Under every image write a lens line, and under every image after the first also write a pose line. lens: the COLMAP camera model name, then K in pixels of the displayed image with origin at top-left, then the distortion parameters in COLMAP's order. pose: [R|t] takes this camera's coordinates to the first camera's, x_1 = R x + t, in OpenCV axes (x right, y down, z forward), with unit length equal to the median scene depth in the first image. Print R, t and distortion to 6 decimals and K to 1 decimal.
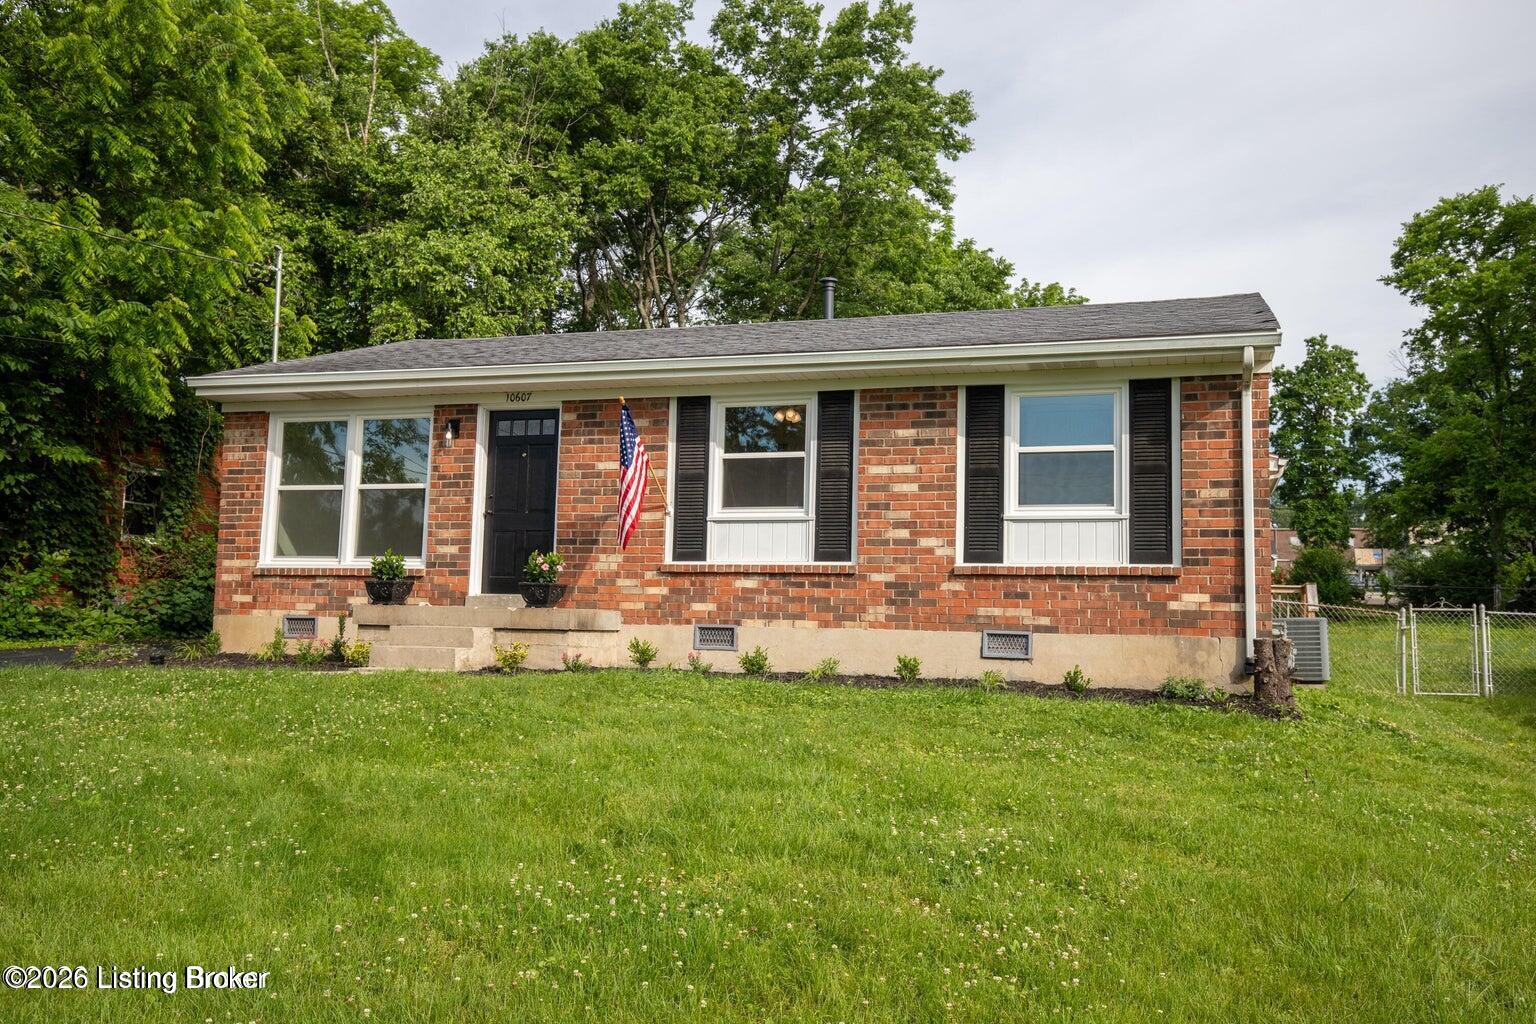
lens RADIAL K [[1282.6, 0, 768.0], [0, 1282.6, 512.0], [0, 0, 1]] dist [0.023850, -0.002373]
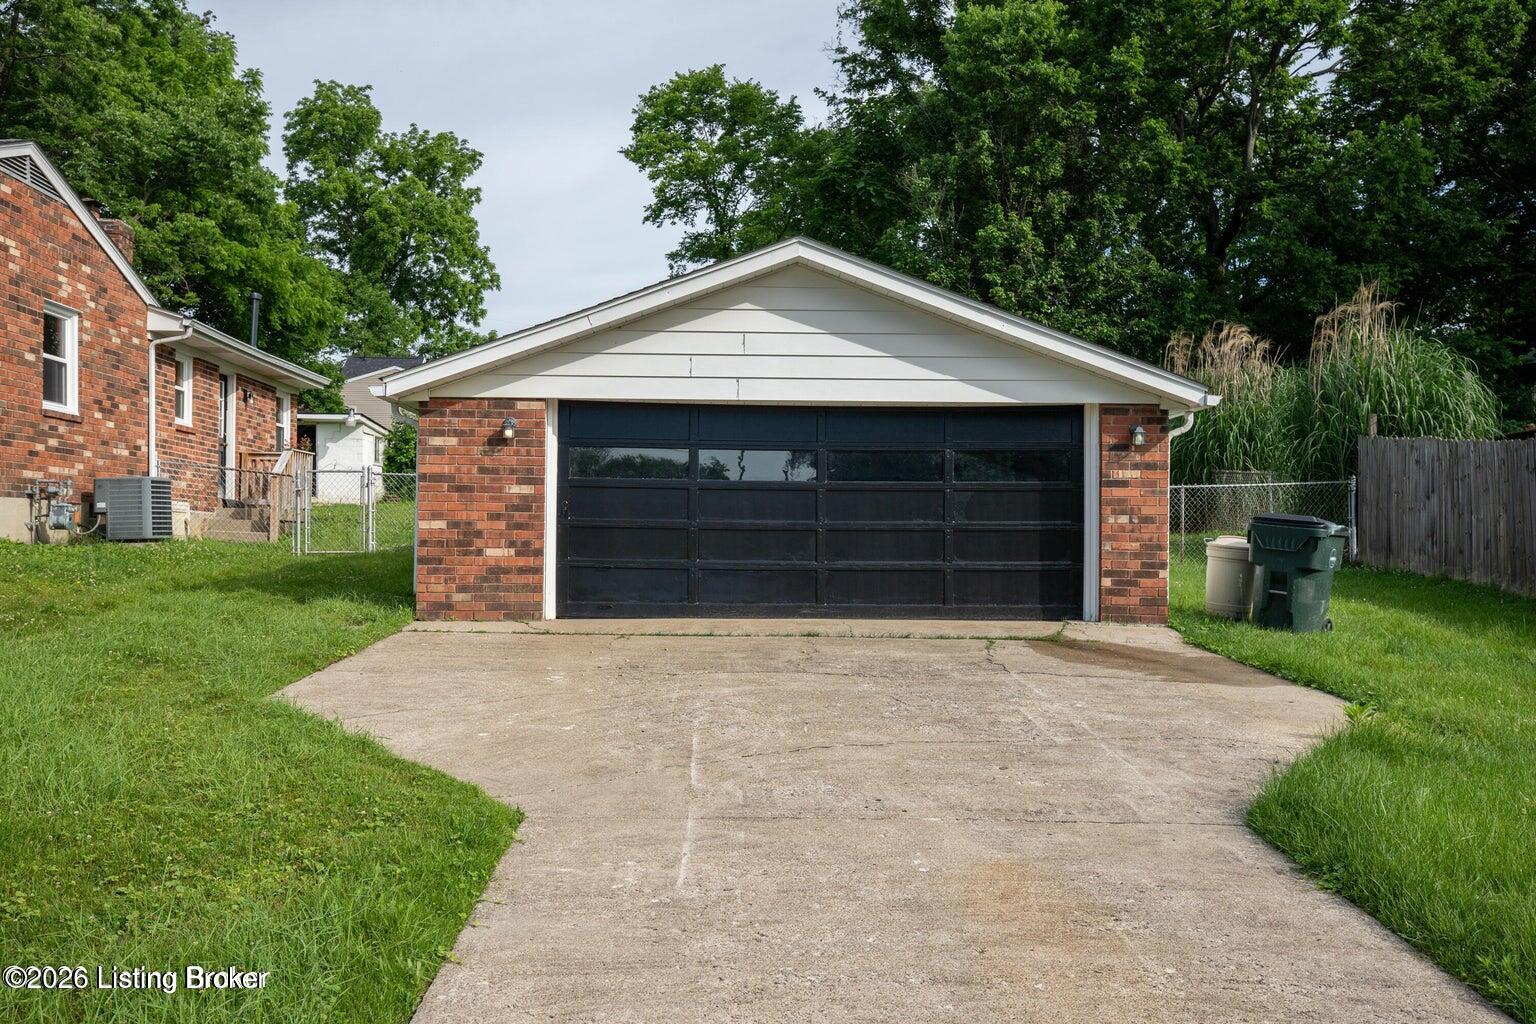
lens RADIAL K [[1429.0, 0, 768.0], [0, 1429.0, 512.0], [0, 0, 1]] dist [0.041993, 0.004645]
pose [[0.939839, -0.011853, 0.341413, 0.648099], [-0.016612, 0.996630, 0.080330, 0.014085], [-0.341215, -0.081169, 0.936474, -0.275460]]
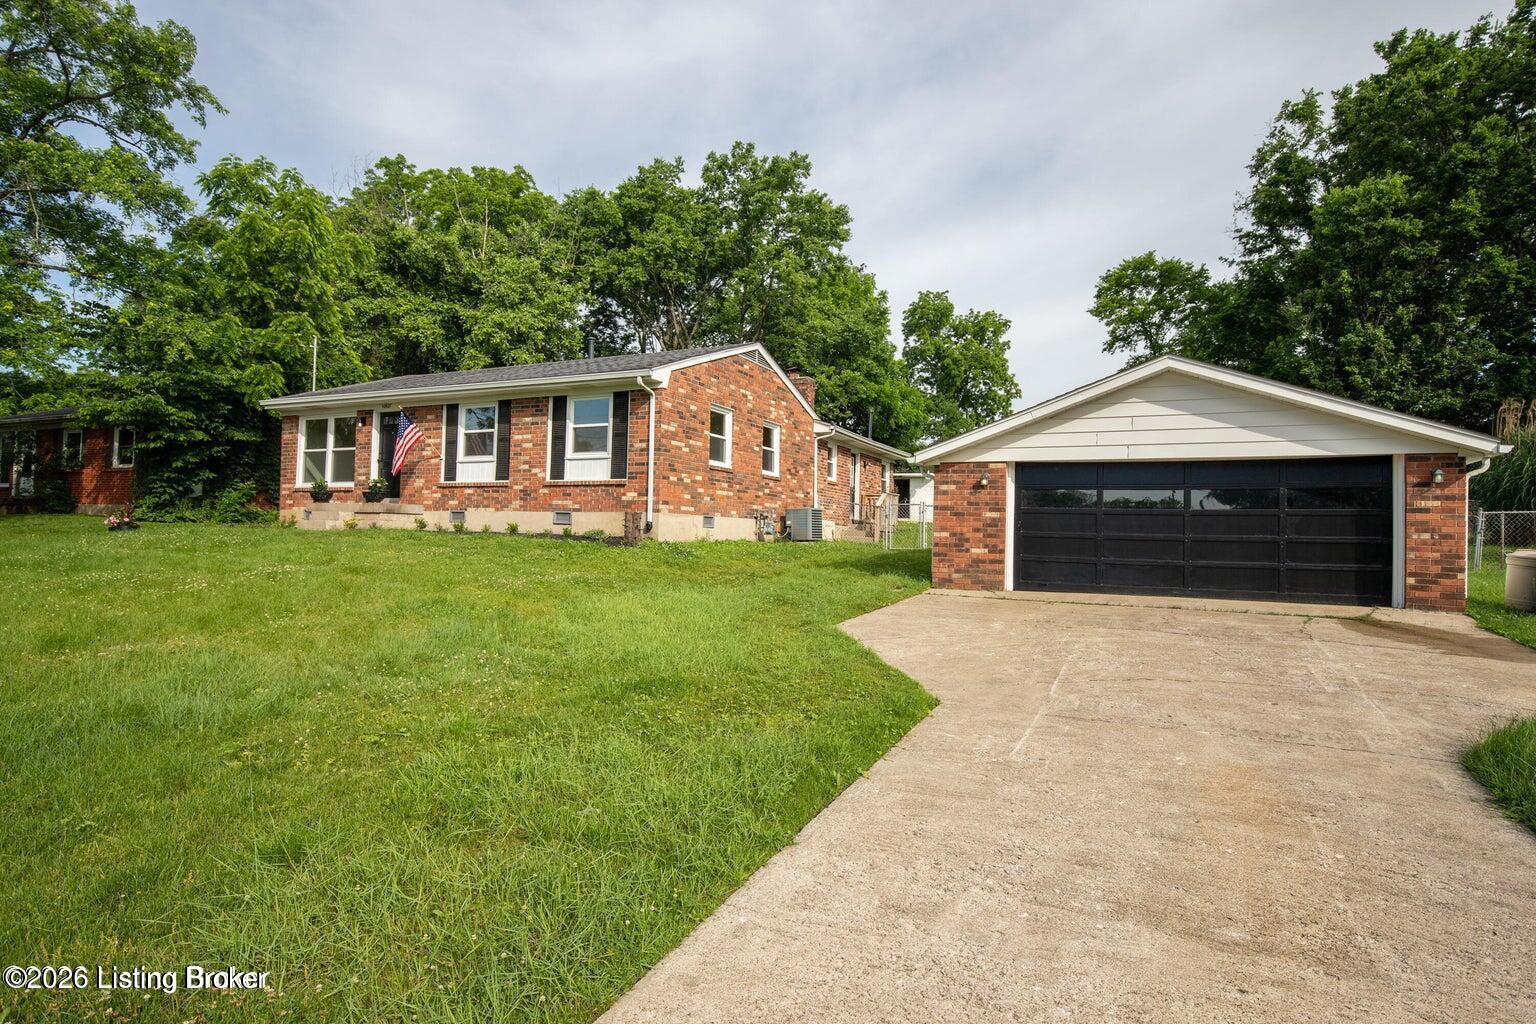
lens RADIAL K [[811.3, 0, 768.8], [0, 811.3, 517.7], [0, 0, 1]] dist [-0.026598, 0.008677]
pose [[0.990966, -0.006047, -0.133980, 0.666190], [0.015465, 0.997471, 0.069366, 0.013869], [0.133222, -0.070811, 0.988553, -0.276987]]
